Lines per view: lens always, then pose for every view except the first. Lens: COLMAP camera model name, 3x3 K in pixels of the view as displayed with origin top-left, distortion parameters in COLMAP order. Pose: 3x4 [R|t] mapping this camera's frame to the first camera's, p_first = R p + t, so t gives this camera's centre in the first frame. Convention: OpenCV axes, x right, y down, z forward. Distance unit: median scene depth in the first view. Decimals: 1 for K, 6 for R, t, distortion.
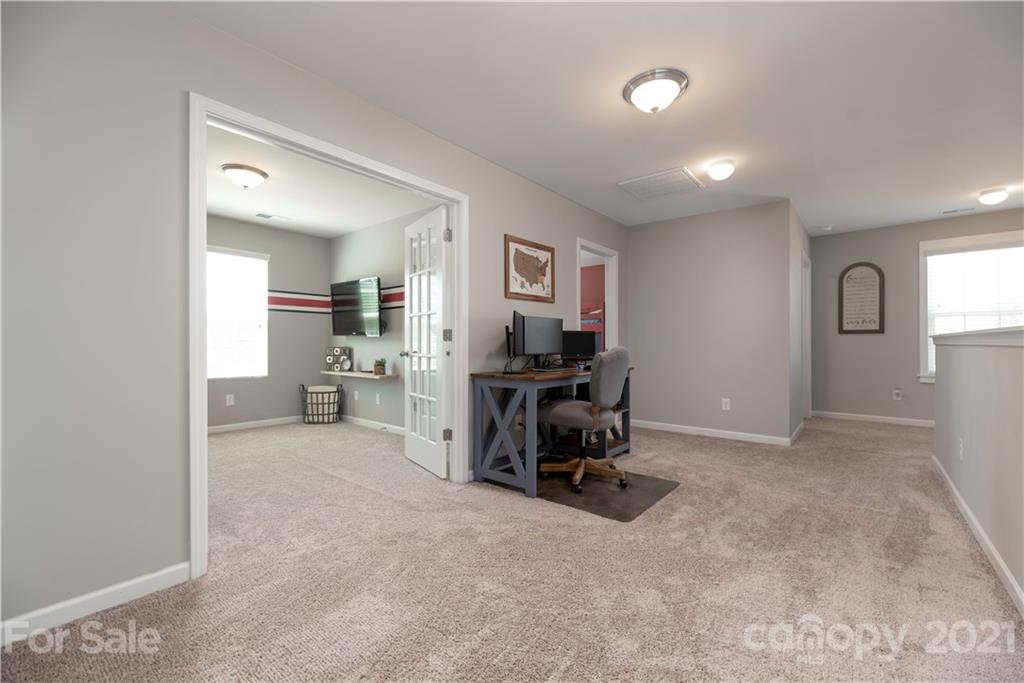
lens RADIAL K [[414.6, 0, 518.2], [0, 414.6, 342.8], [0, 0, 1]] dist [0.000542, 0.000188]
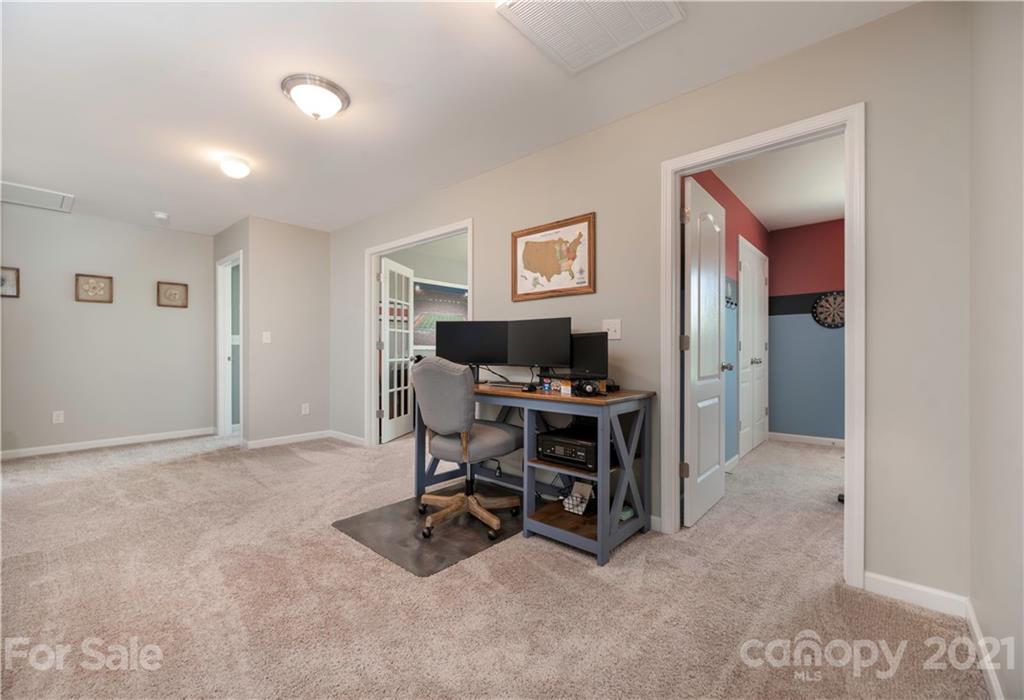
lens RADIAL K [[423.9, 0, 515.0], [0, 423.9, 349.8], [0, 0, 1]] dist [-0.001078, -0.000066]
pose [[-0.031736, 0.001586, -0.999495, 0.610223], [-0.003007, 0.999994, 0.001682, -0.002524], [0.999492, 0.003059, -0.031731, 0.694841]]
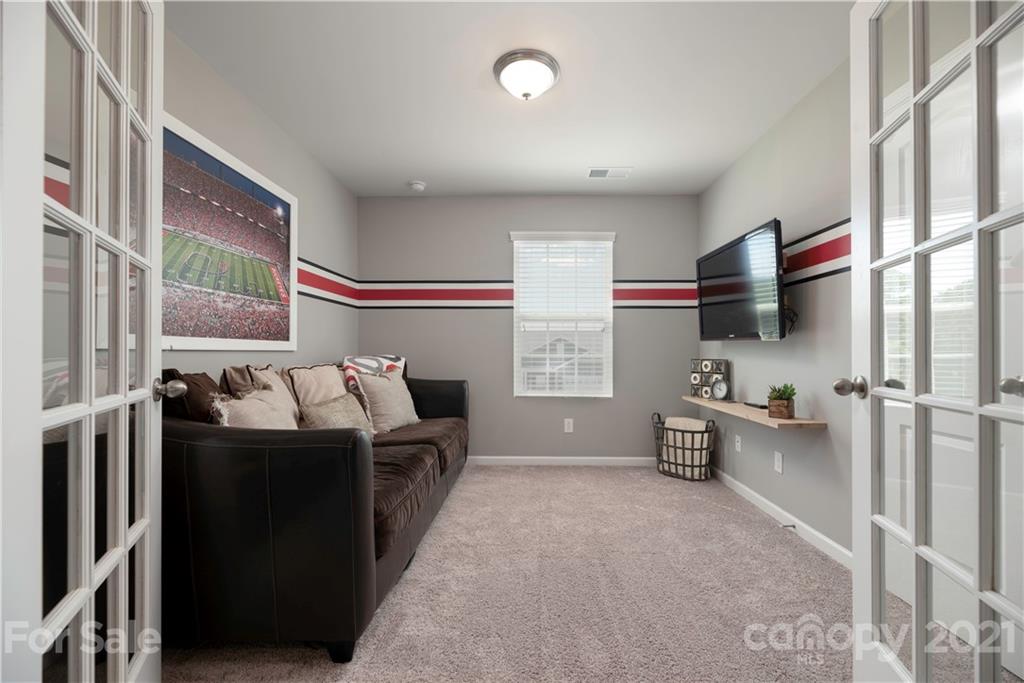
lens RADIAL K [[414.6, 0, 520.6], [0, 414.6, 350.2], [0, 0, 1]] dist [0.000542, 0.000188]
pose [[0.614740, -0.002434, -0.788726, -0.125316], [-0.001792, 0.999988, -0.004483, -0.000479], [0.788728, 0.004169, 0.614728, 0.421724]]
